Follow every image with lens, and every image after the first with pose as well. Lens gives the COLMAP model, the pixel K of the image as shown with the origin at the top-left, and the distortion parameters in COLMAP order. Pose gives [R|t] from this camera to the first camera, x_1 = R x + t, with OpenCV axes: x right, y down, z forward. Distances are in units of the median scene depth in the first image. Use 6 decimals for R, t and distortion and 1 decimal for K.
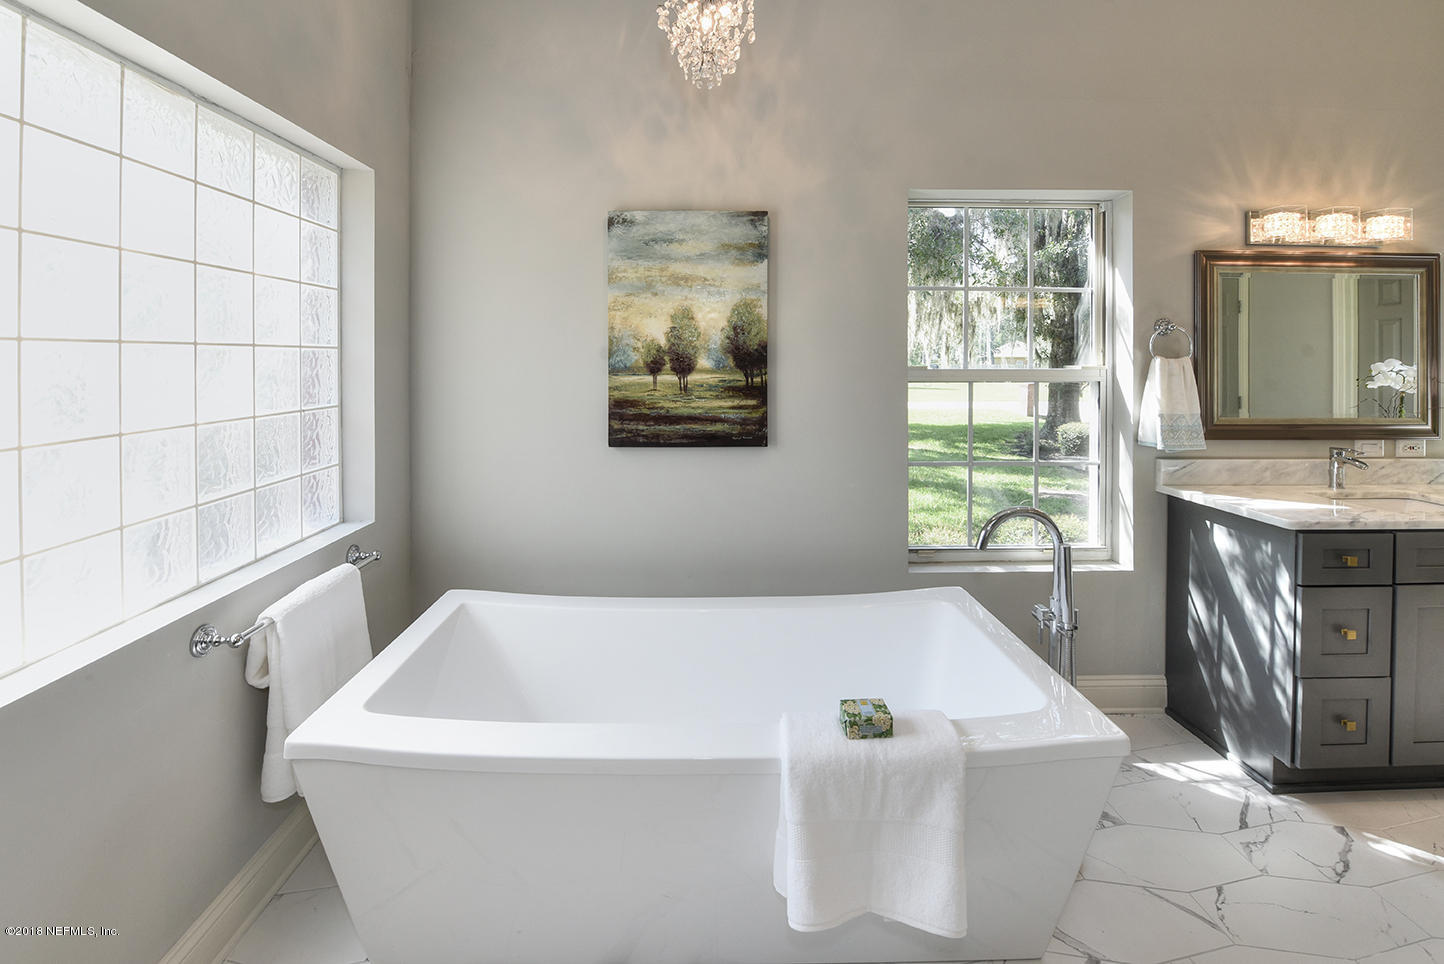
lens RADIAL K [[619.7, 0, 716.2], [0, 619.7, 364.2], [0, 0, 1]] dist [-0.000970, -0.001794]
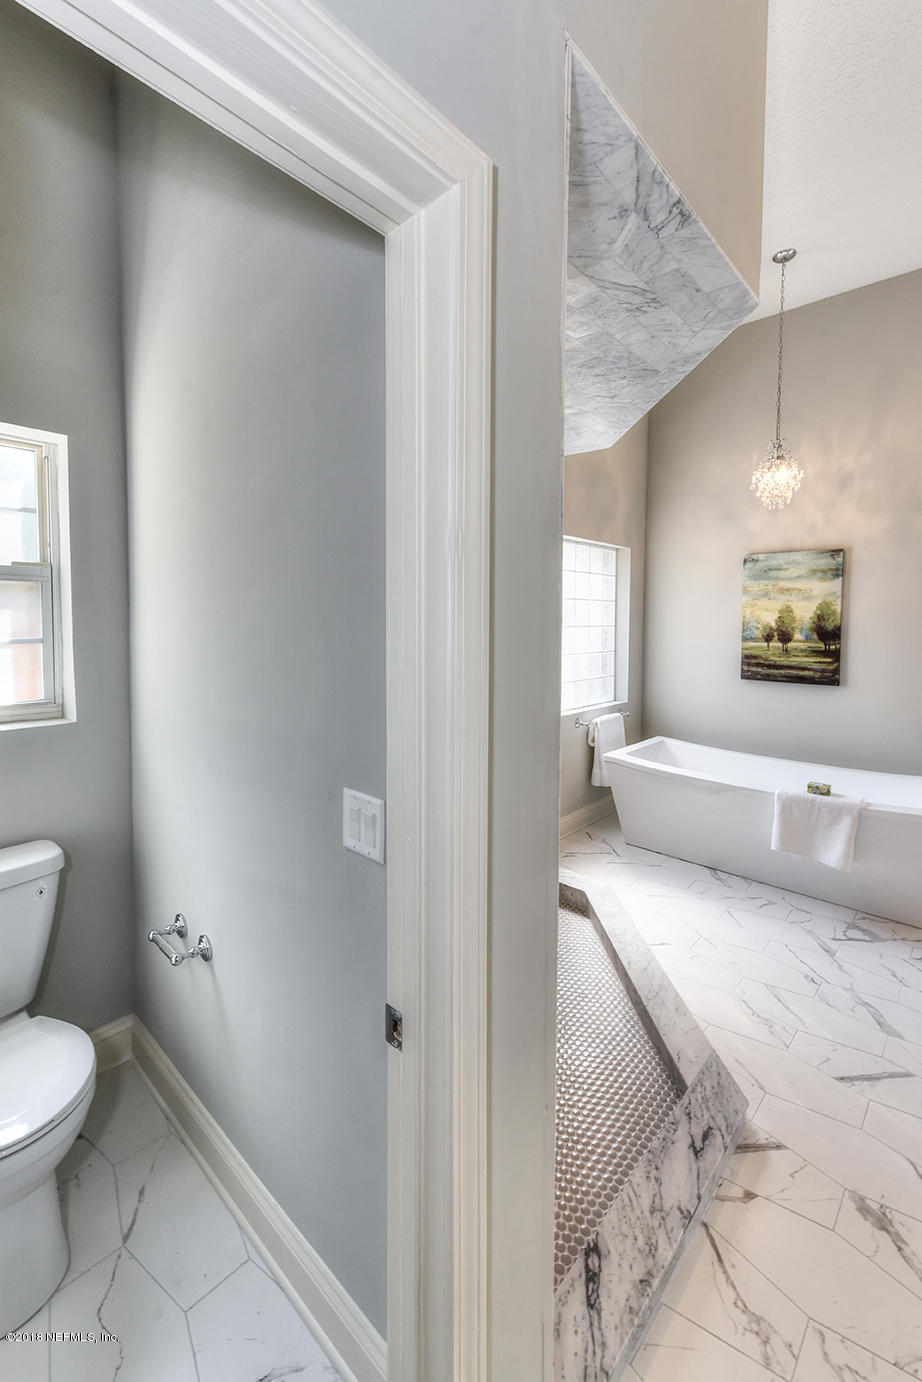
lens RADIAL K [[593.1, 0, 436.4], [0, 593.1, 644.7], [0, 0, 1]] dist [-0.000970, -0.001794]
pose [[0.698171, 0.034298, -0.715109, 0.478431], [-0.007340, 0.999142, 0.040755, -0.040904], [0.715894, -0.023205, 0.697824, -0.954298]]
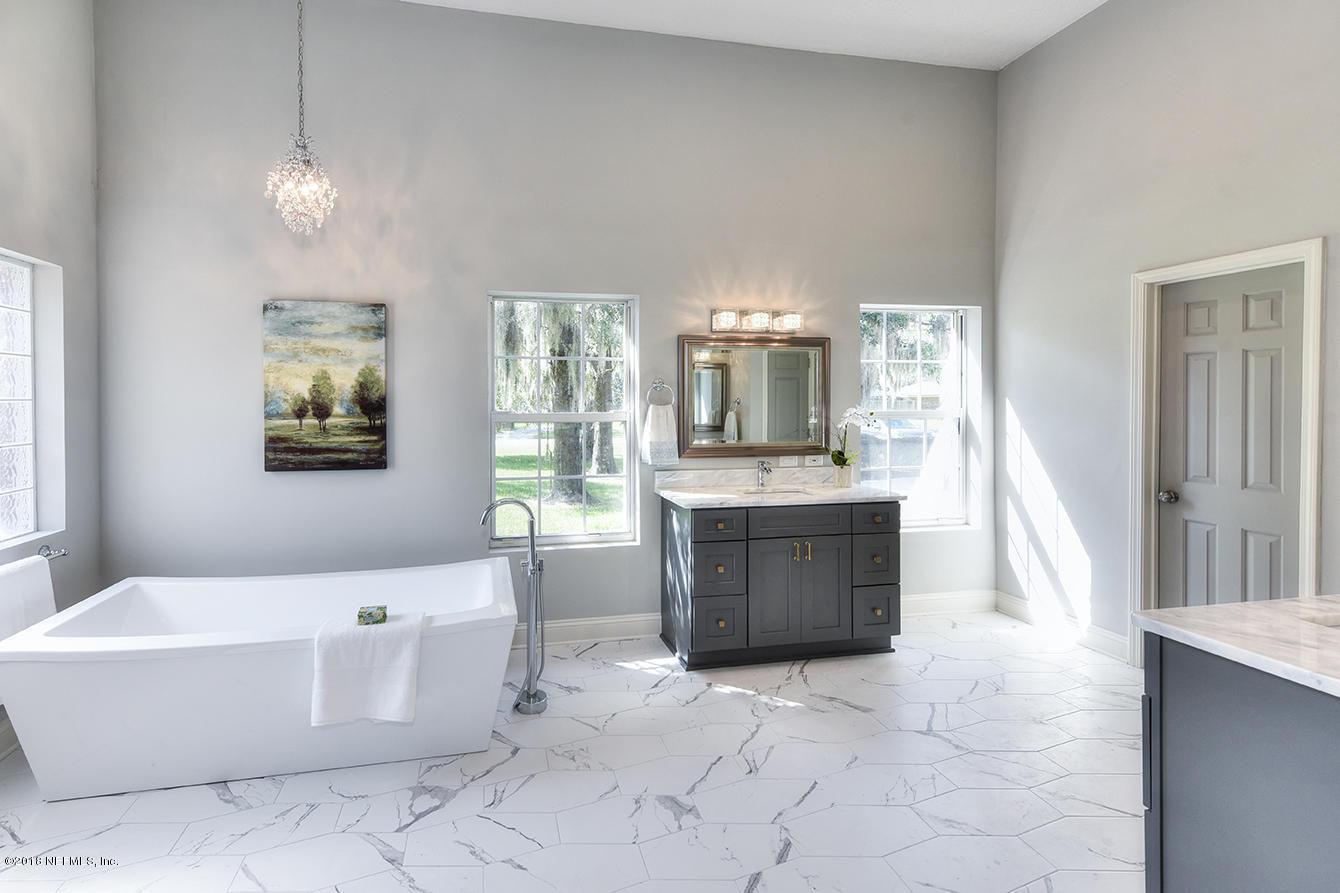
lens RADIAL K [[625.0, 0, 614.4], [0, 625.0, 399.4], [0, 0, 1]] dist [0.020768, -0.000540]
pose [[0.985753, -0.004572, 0.168137, 0.359839], [0.004754, 0.999988, -0.000679, -0.022863], [-0.168132, 0.001469, 0.985763, -0.511231]]
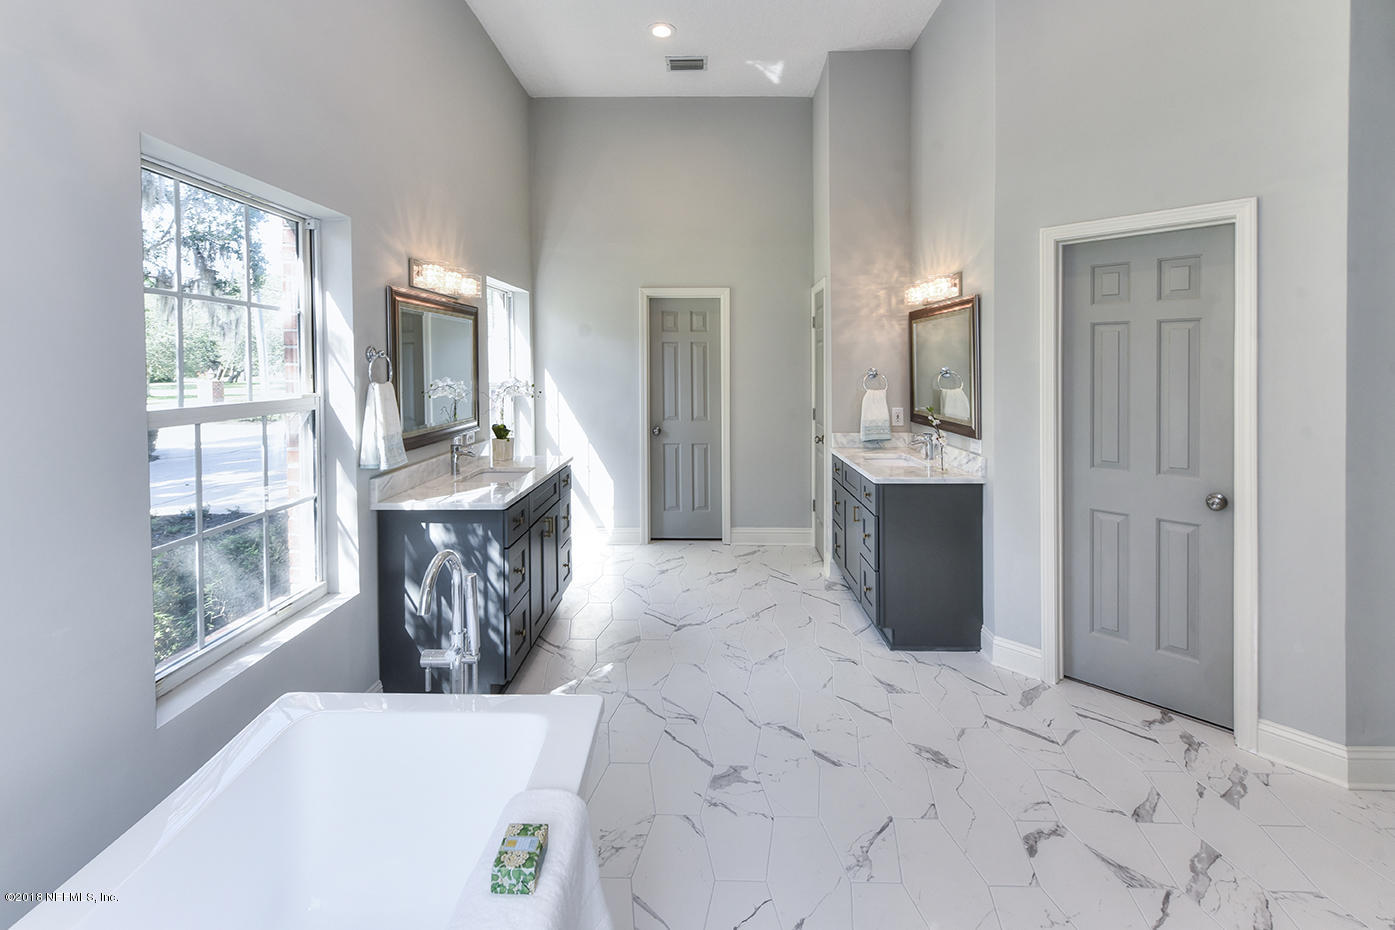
lens RADIAL K [[598.6, 0, 695.8], [0, 598.6, 372.9], [0, 0, 1]] dist [-0.000970, -0.001794]
pose [[0.040511, -0.013850, 0.999083, -0.287850], [0.009369, 0.999865, 0.013481, -0.036800], [-0.999135, 0.008814, 0.040635, 0.412318]]
